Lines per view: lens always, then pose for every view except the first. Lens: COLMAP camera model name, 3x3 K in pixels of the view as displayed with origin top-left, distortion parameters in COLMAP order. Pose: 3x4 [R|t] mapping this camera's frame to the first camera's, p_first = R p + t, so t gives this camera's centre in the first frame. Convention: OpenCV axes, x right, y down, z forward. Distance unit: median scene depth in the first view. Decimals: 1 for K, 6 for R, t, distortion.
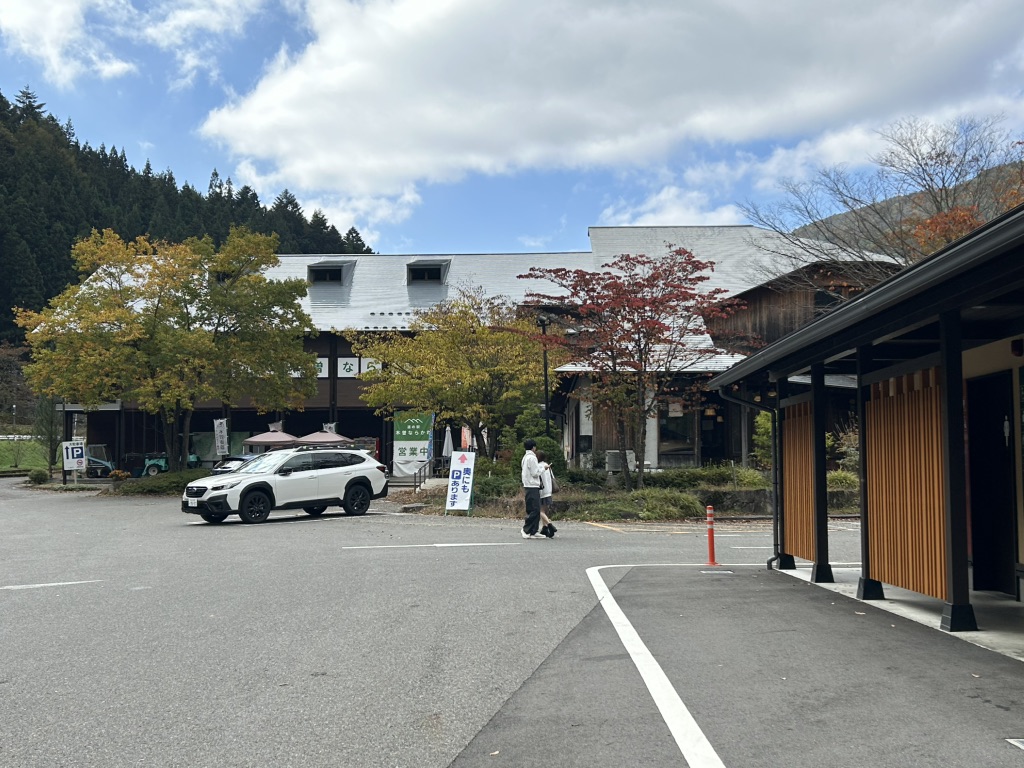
lens RADIAL K [[1137.9, 0, 516.3], [0, 1137.9, 387.1], [0, 0, 1]] dist [0.040683, 0.000000]
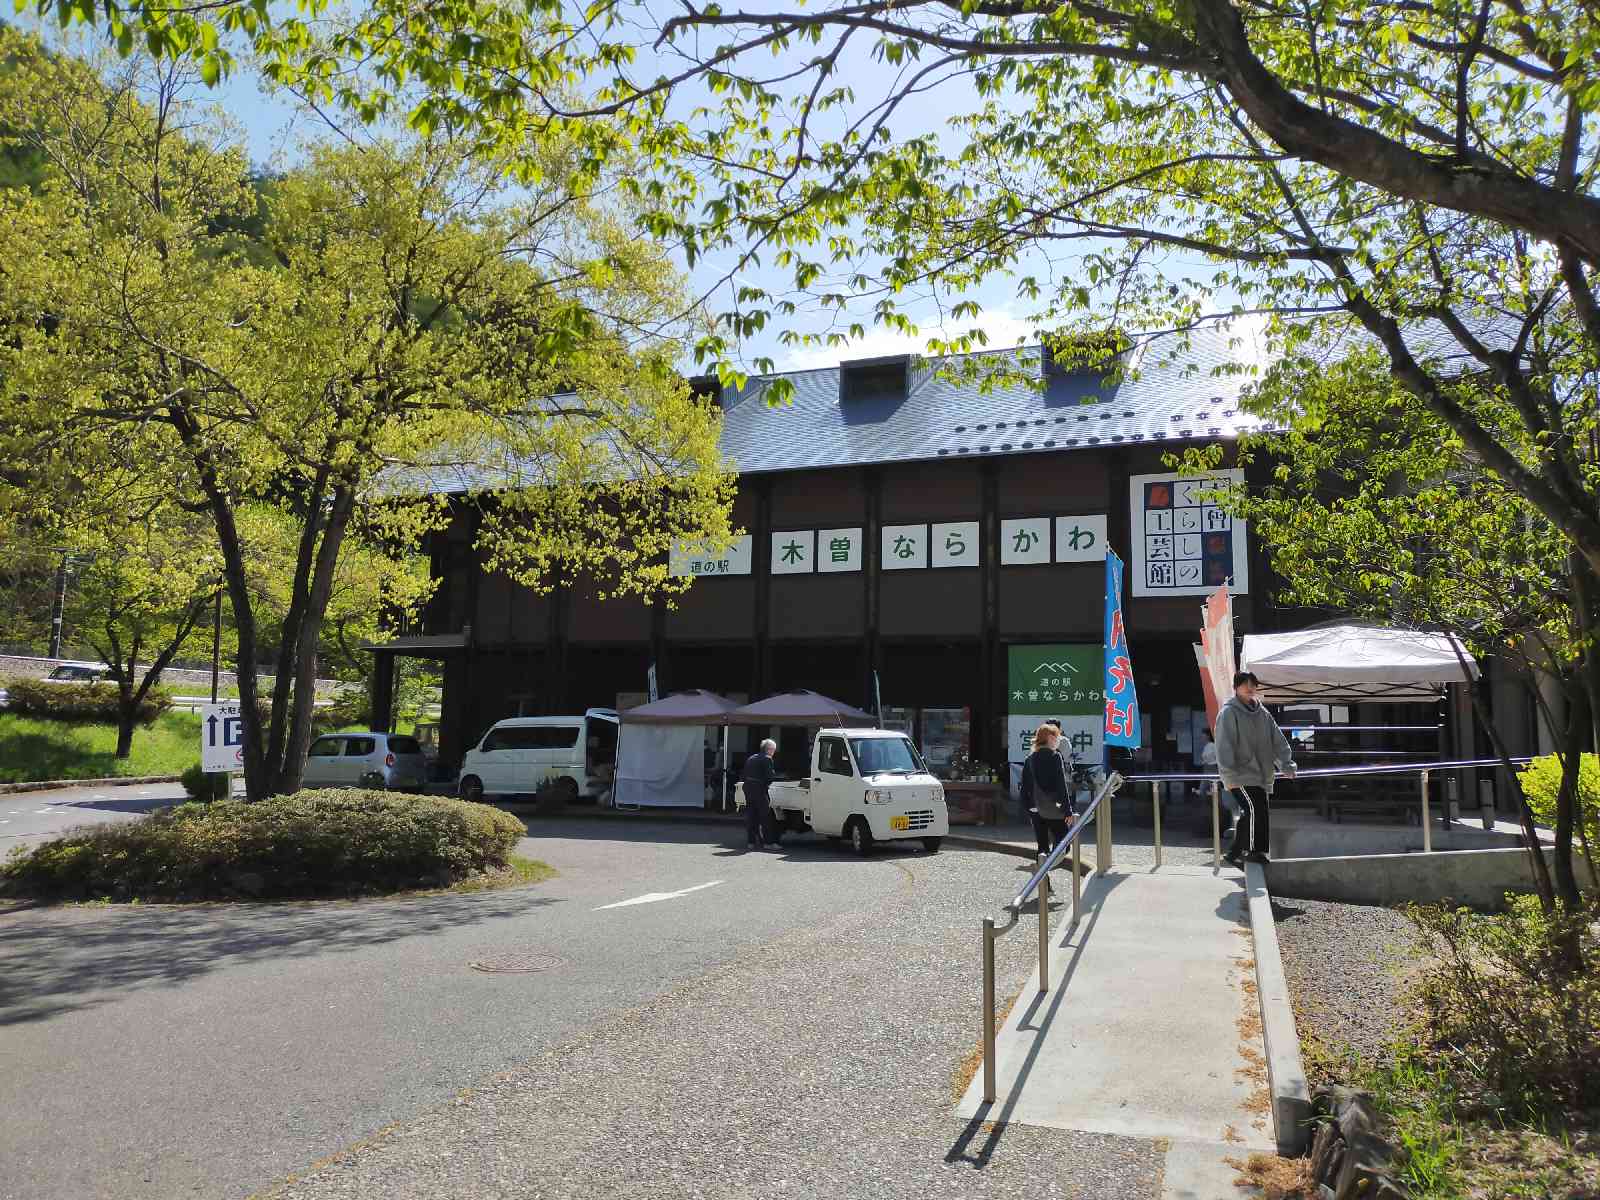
lens RADIAL K [[1189.2, 0, 801.3], [0, 1189.2, 591.2], [0, 0, 1]] dist [0.101512, 0.002078]
pose [[0.941452, -0.023125, -0.336354, -0.029116], [0.001486, 0.997920, -0.064451, 0.029814], [0.337145, 0.060178, 0.939528, 0.549288]]
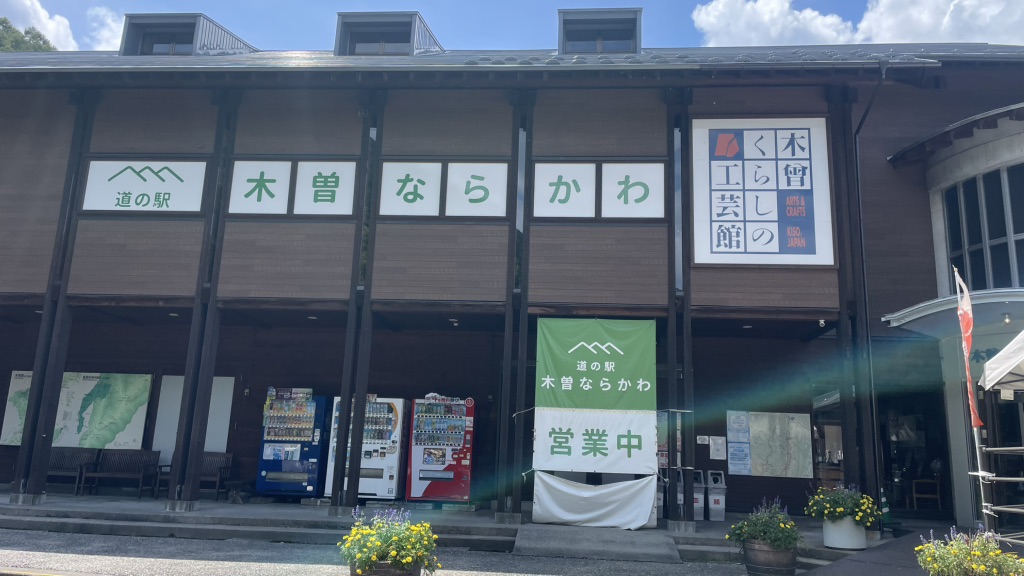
lens RADIAL K [[749.9, 0, 511.9], [0, 749.9, 281.8], [0, 0, 1]] dist [0.057491, -0.013211]
pose [[0.997714, 0.026696, -0.062087, -0.101587], [-0.035630, 0.988411, -0.147560, 0.043768], [0.057428, 0.149435, 0.987102, 0.778772]]
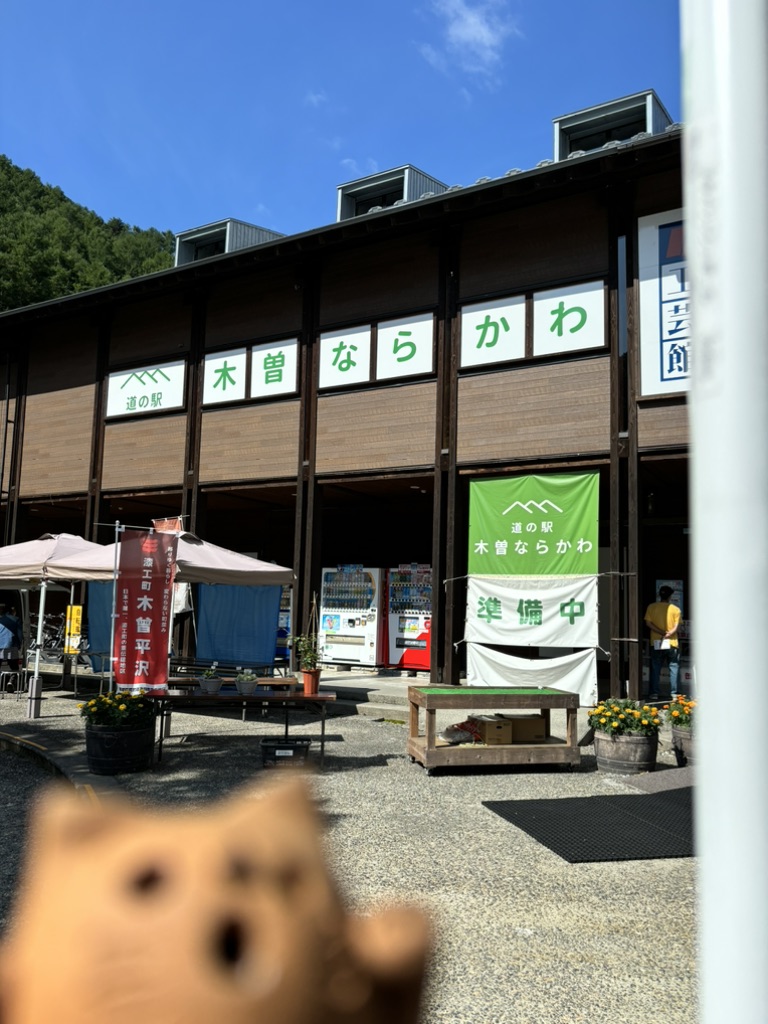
lens RADIAL K [[764.9, 0, 384.9], [0, 764.9, 516.8], [0, 0, 1]] dist [0.036354, -0.010629]
pose [[0.875661, -0.027863, -0.482122, -0.027832], [0.010129, 0.999174, -0.039347, 0.039635], [0.482820, 0.029571, 0.875220, 0.807174]]
